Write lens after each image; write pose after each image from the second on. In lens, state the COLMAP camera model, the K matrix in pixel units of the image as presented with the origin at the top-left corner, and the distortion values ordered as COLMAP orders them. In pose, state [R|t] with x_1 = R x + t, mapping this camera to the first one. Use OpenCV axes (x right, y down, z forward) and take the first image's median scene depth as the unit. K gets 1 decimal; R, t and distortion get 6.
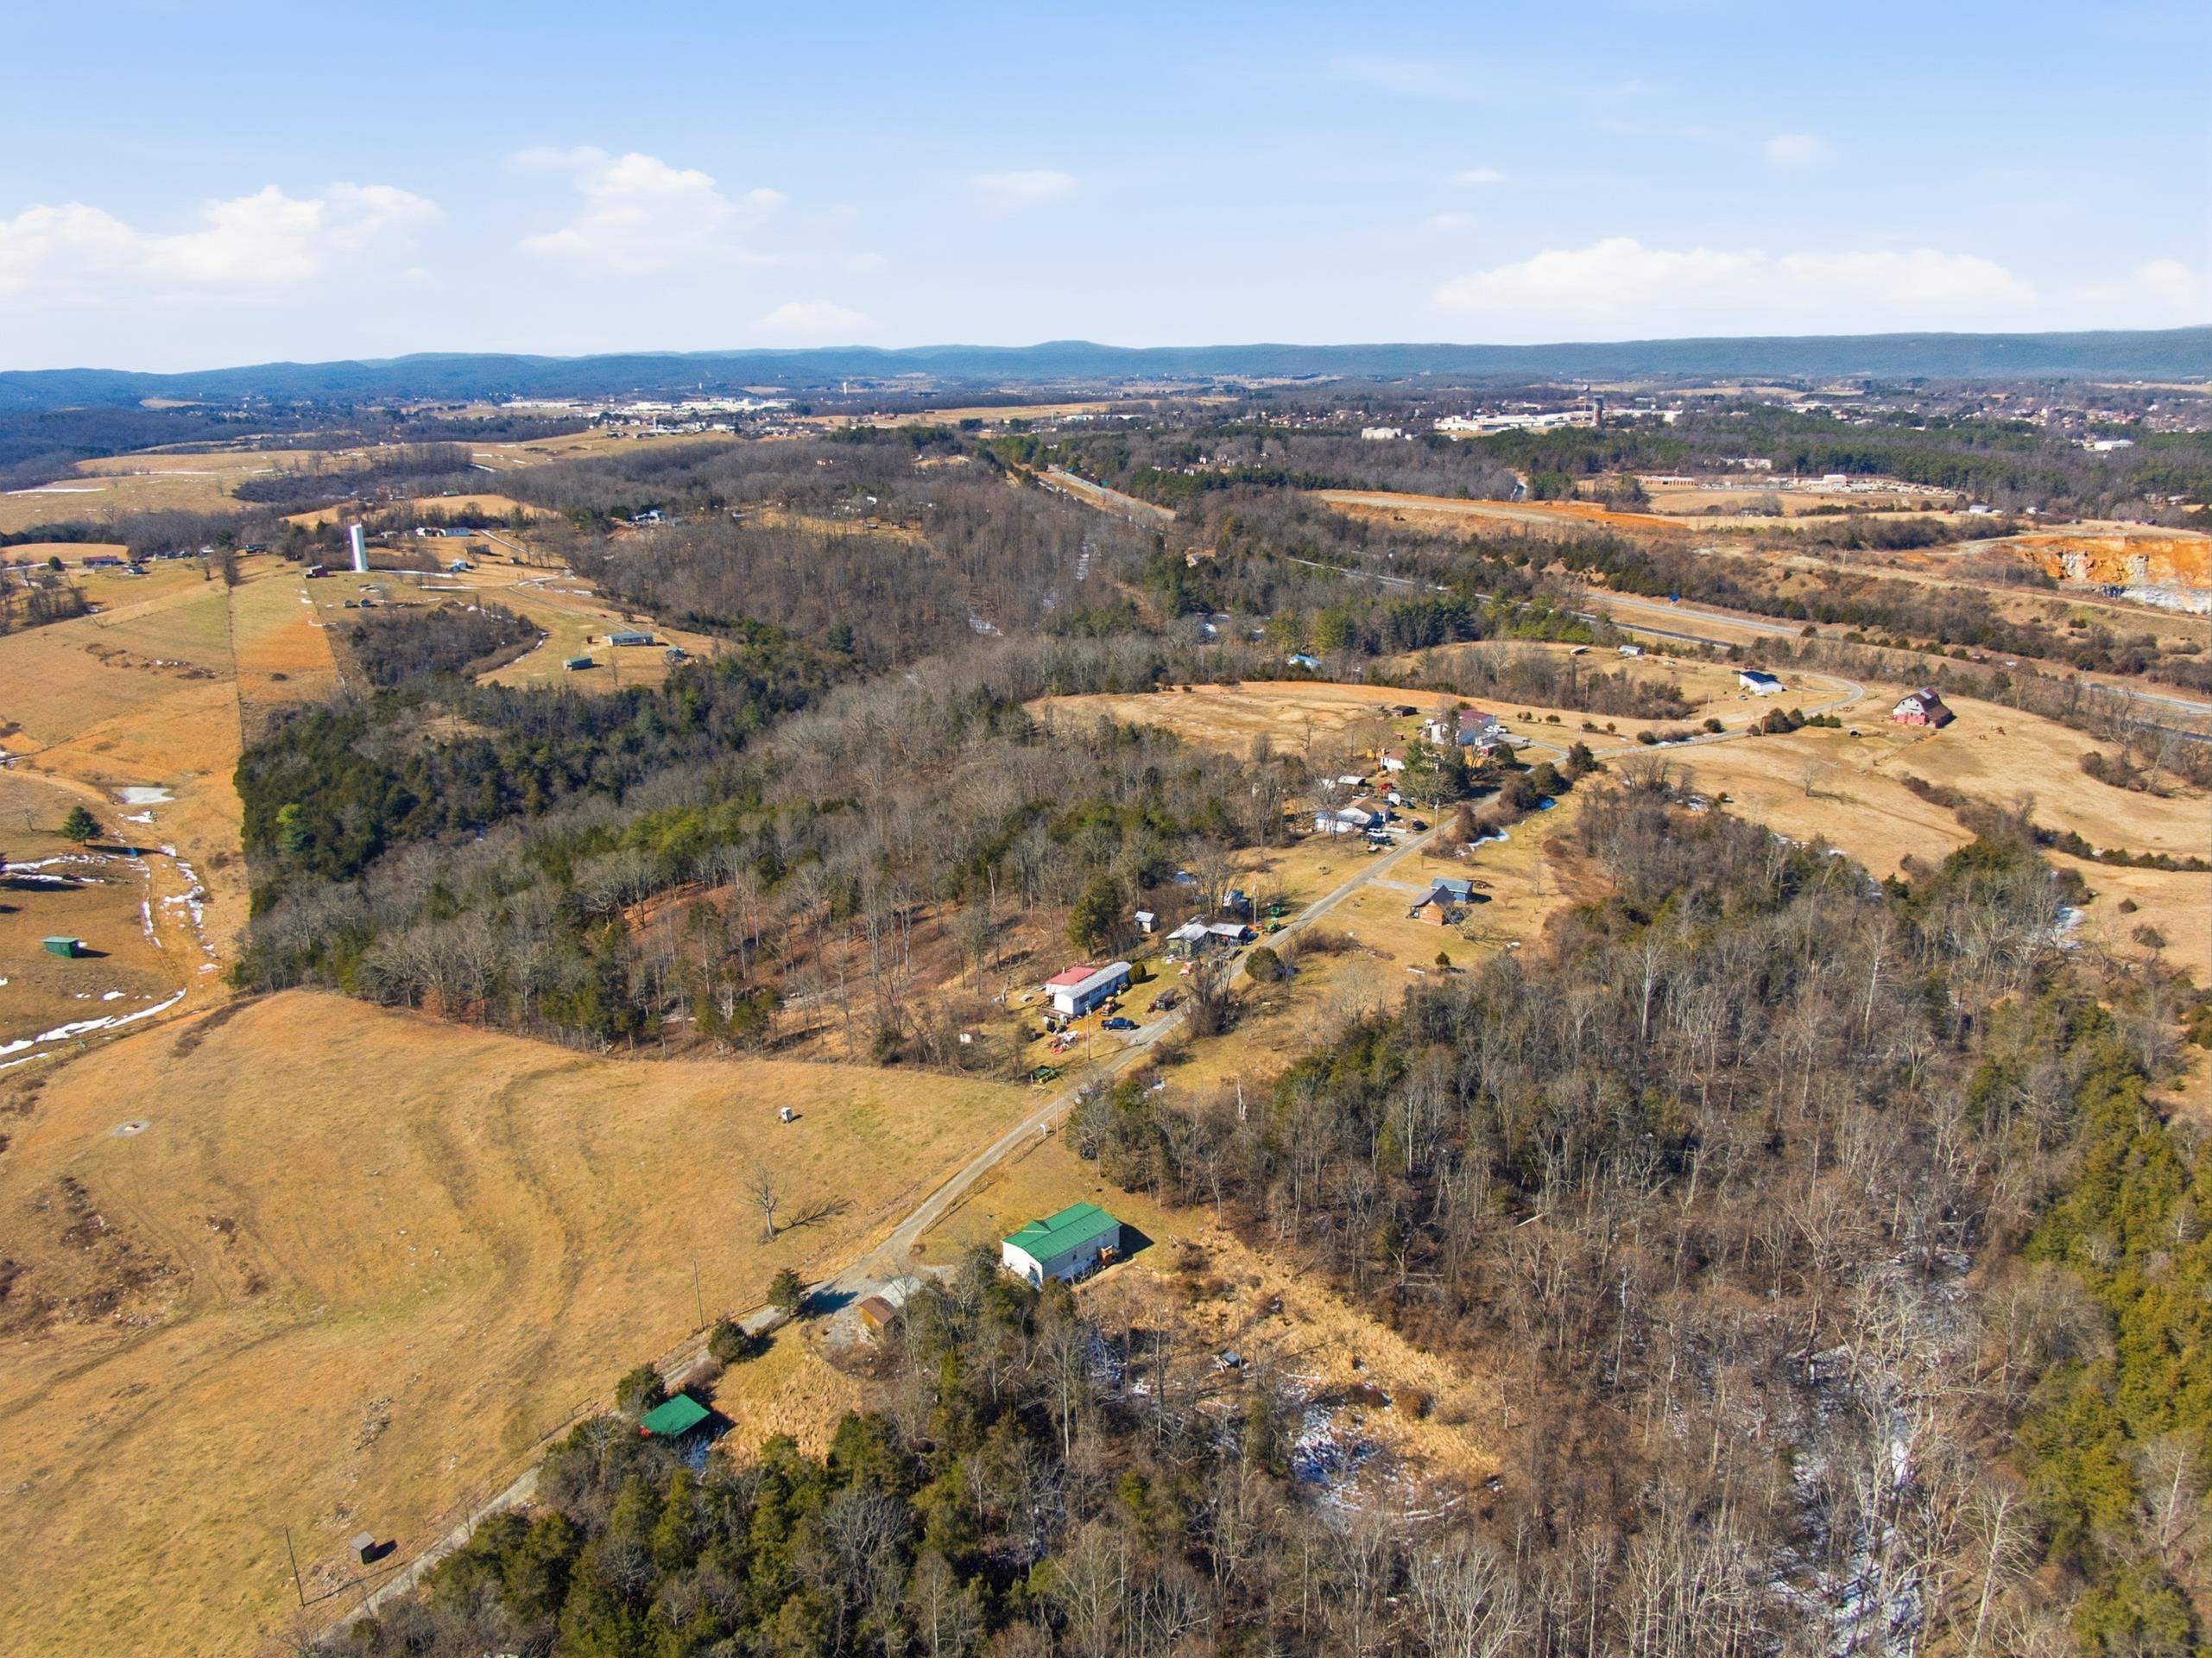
lens RADIAL K [[1588.1, 0, 1102.2], [0, 1588.1, 830.6], [0, 0, 1]] dist [0.037747, -0.054965]
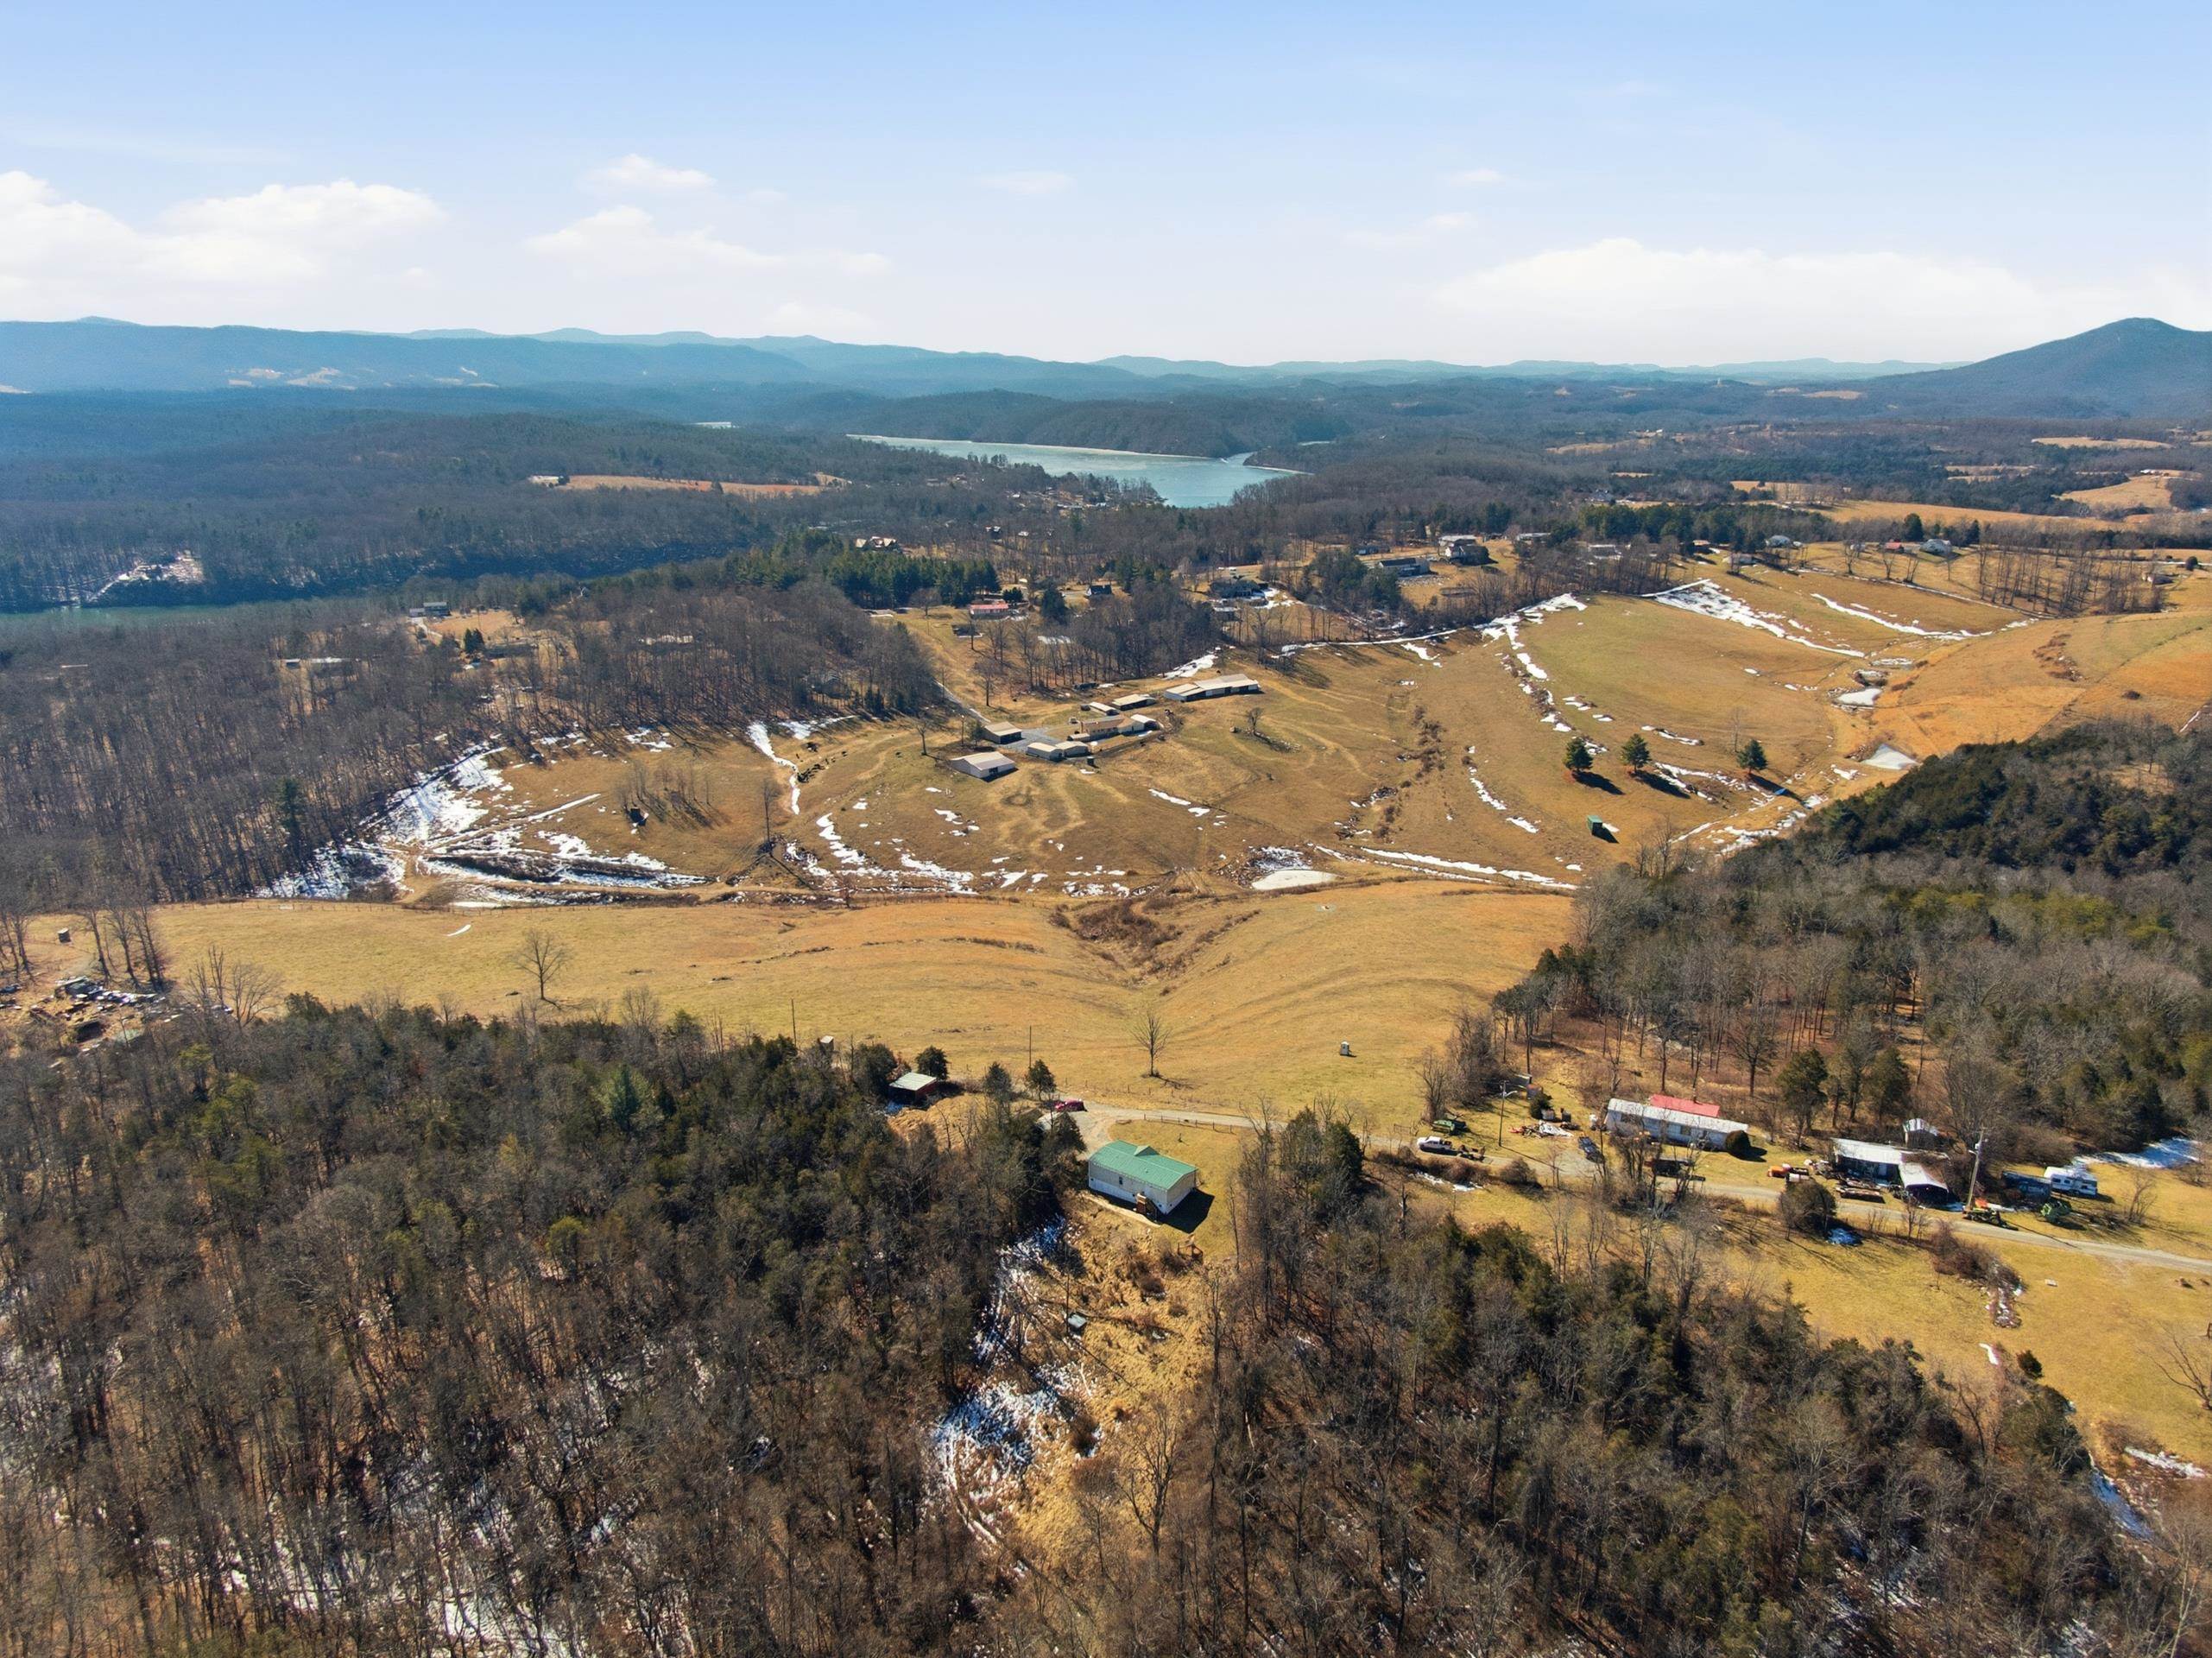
lens RADIAL K [[1588.1, 0, 1112.4], [0, 1588.1, 845.9], [0, 0, 1]] dist [0.037747, -0.054965]
pose [[0.172992, 0.295027, -0.939698, 0.927741], [-0.286479, 0.927905, 0.238586, -0.202498], [0.942340, 0.227930, 0.245039, 0.666646]]
